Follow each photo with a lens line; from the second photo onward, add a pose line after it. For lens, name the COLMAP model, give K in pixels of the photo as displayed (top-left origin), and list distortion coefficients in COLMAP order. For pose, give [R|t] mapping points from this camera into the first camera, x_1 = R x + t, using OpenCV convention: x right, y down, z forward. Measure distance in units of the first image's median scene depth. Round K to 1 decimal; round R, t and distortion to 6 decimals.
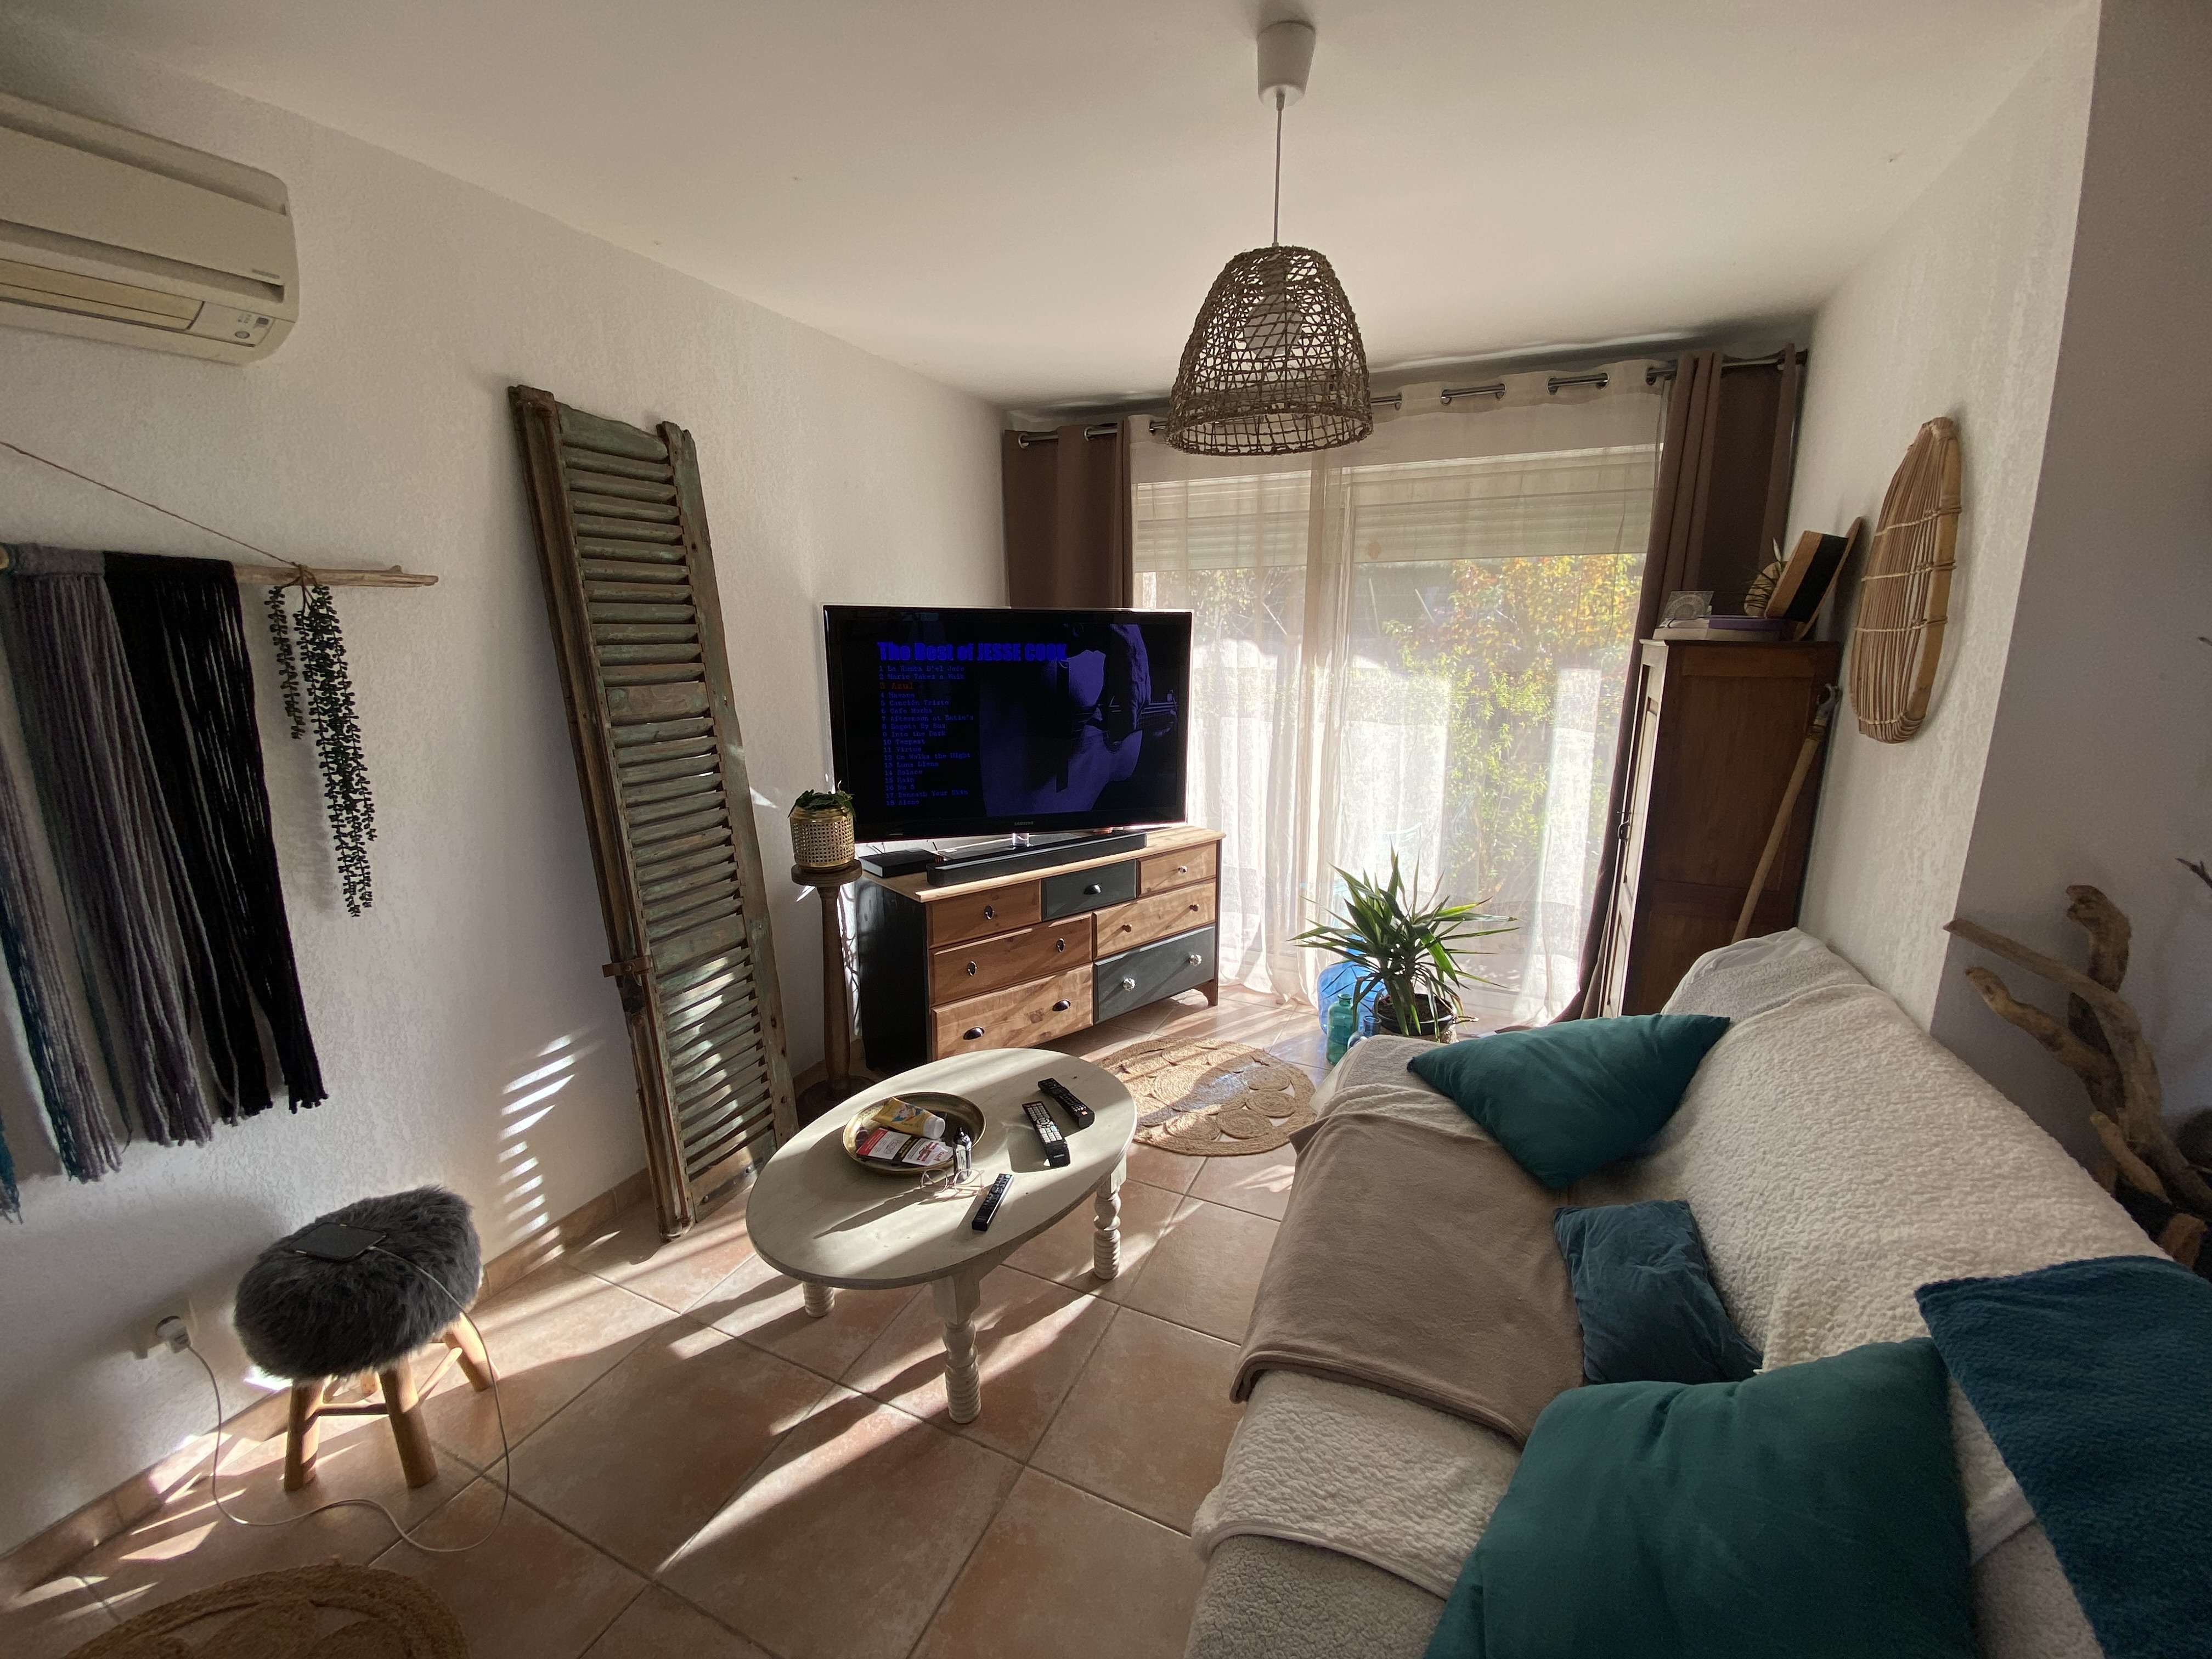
lens RADIAL K [[909.8, 0, 1100.9], [0, 909.8, 830.1], [0, 0, 1]] dist [-0.022323, -0.000984]
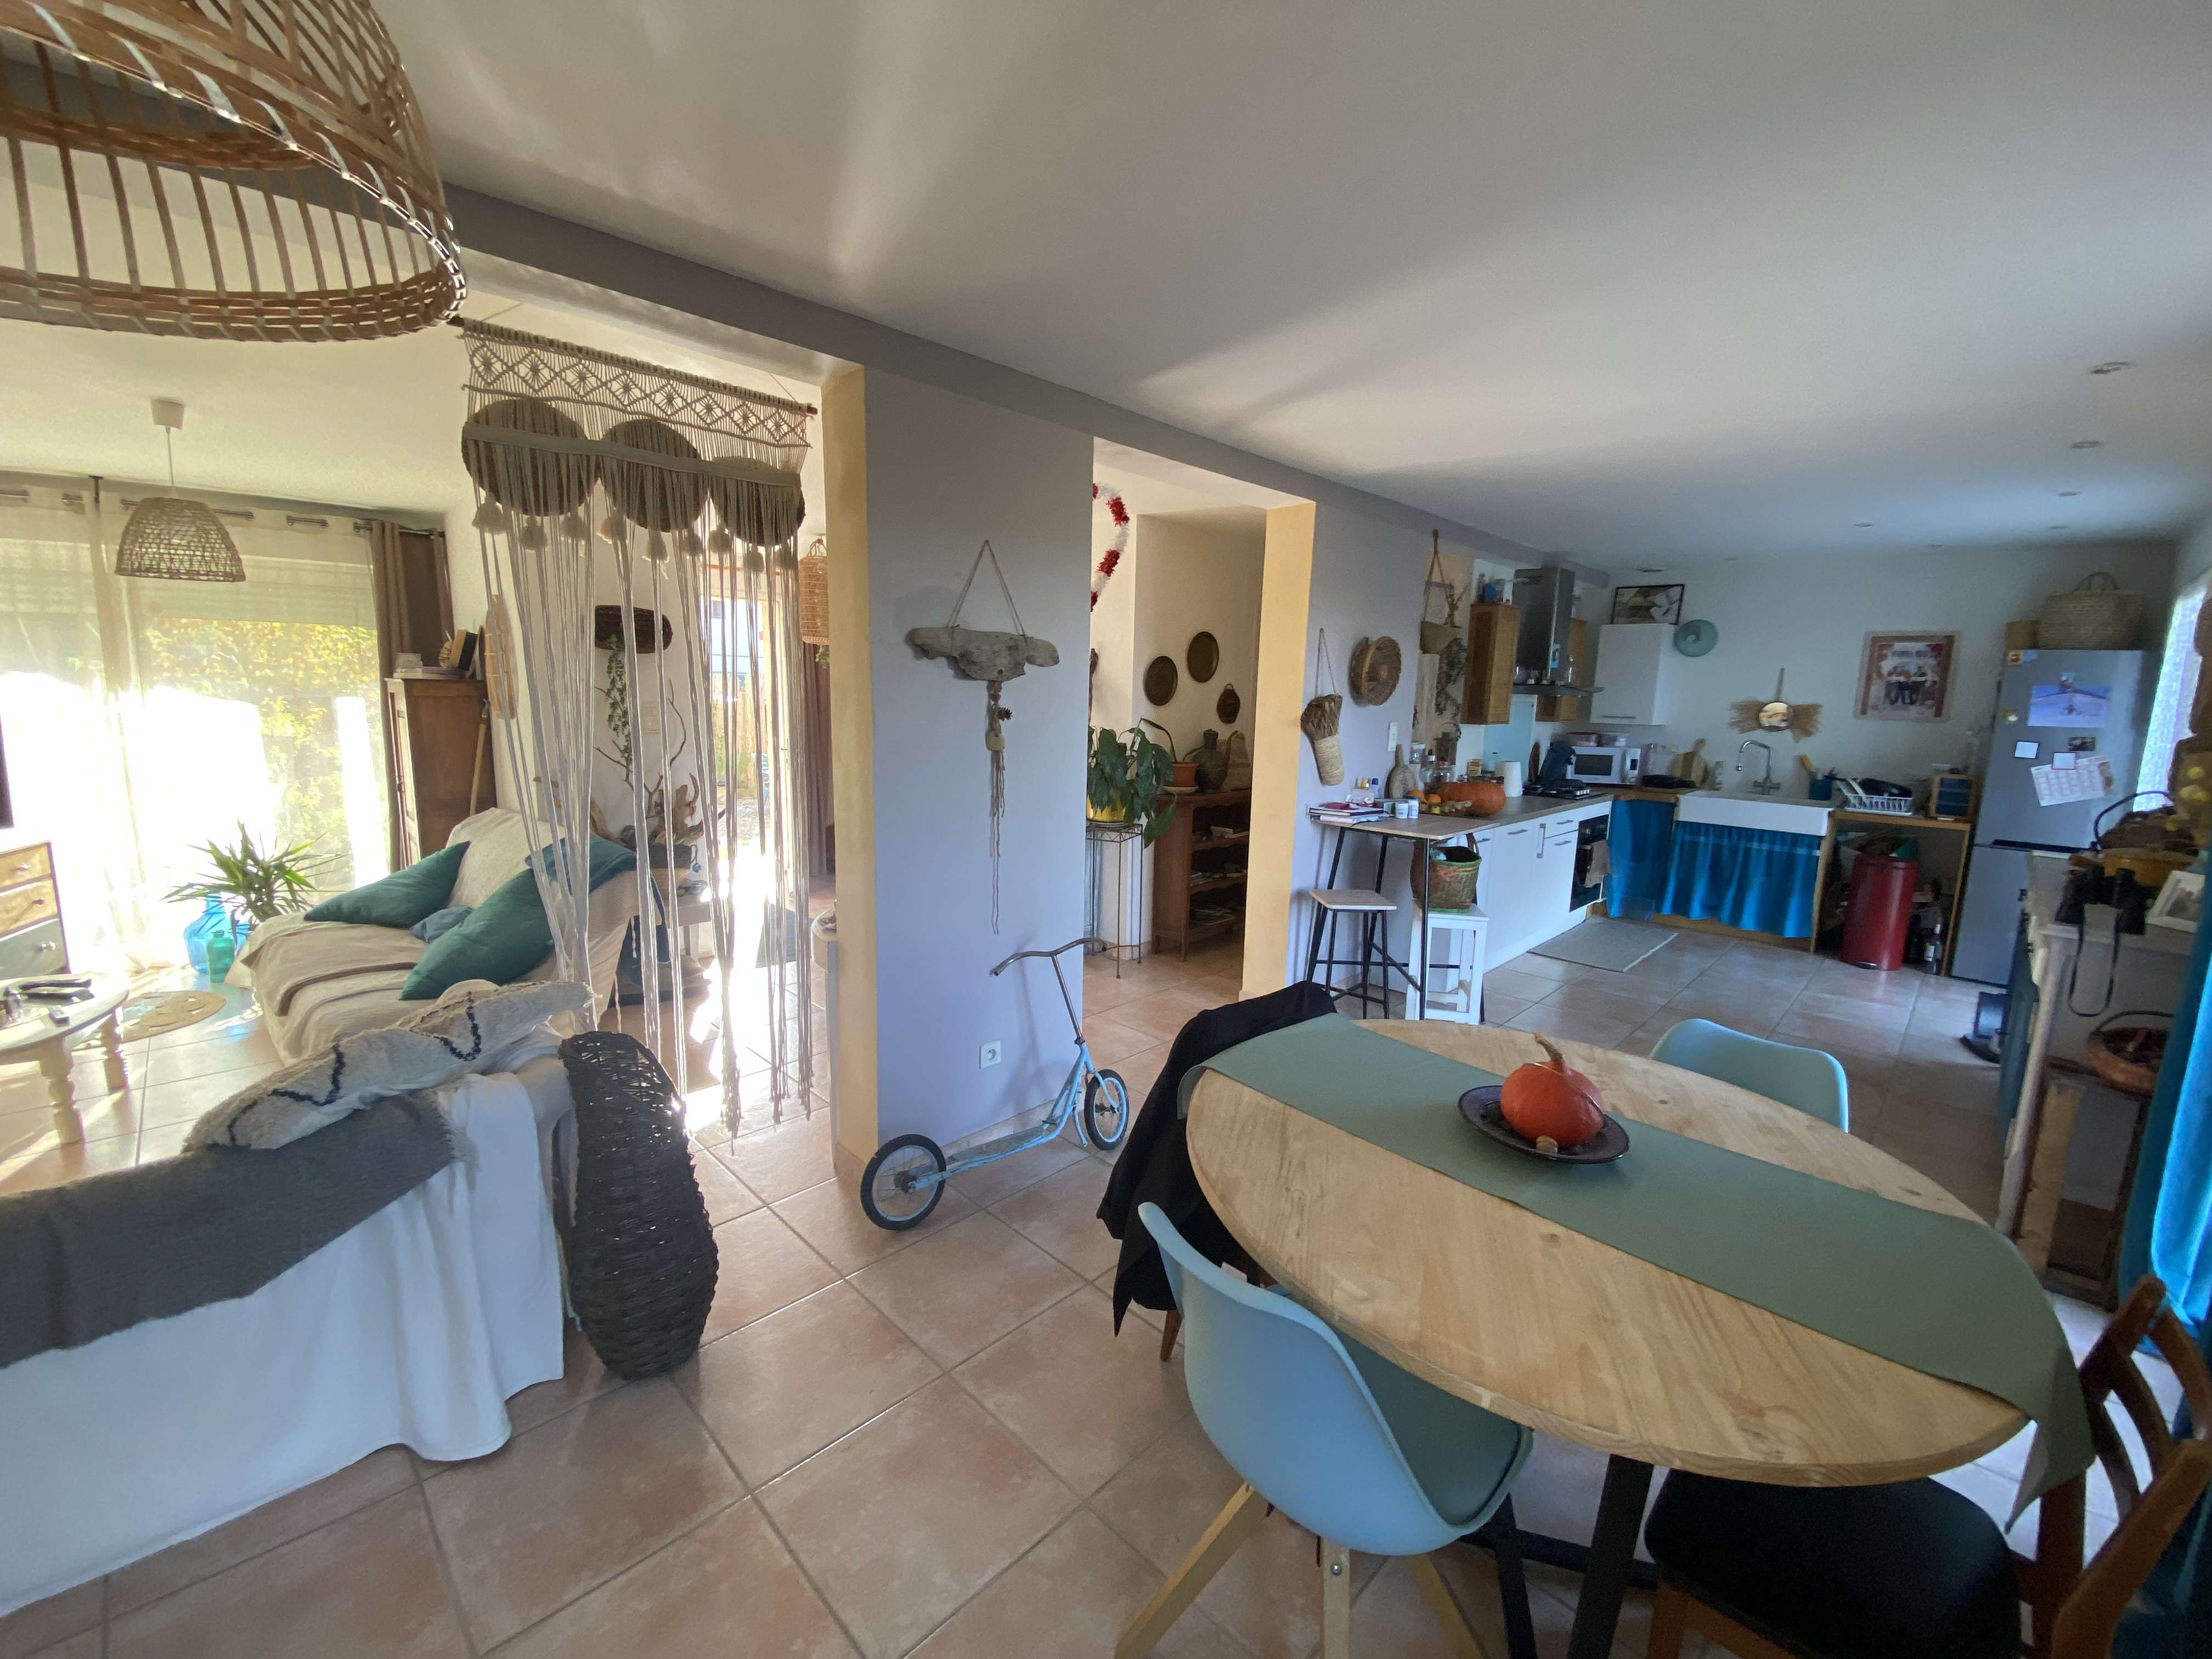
lens RADIAL K [[909.8, 0, 1101.9], [0, 909.8, 829.1], [0, 0, 1]] dist [-0.022323, -0.000984]
pose [[0.343981, -0.142478, 0.928104, -0.604785], [0.181712, 0.979837, 0.083072, 0.192064], [-0.921226, 0.140072, 0.362935, -0.914358]]
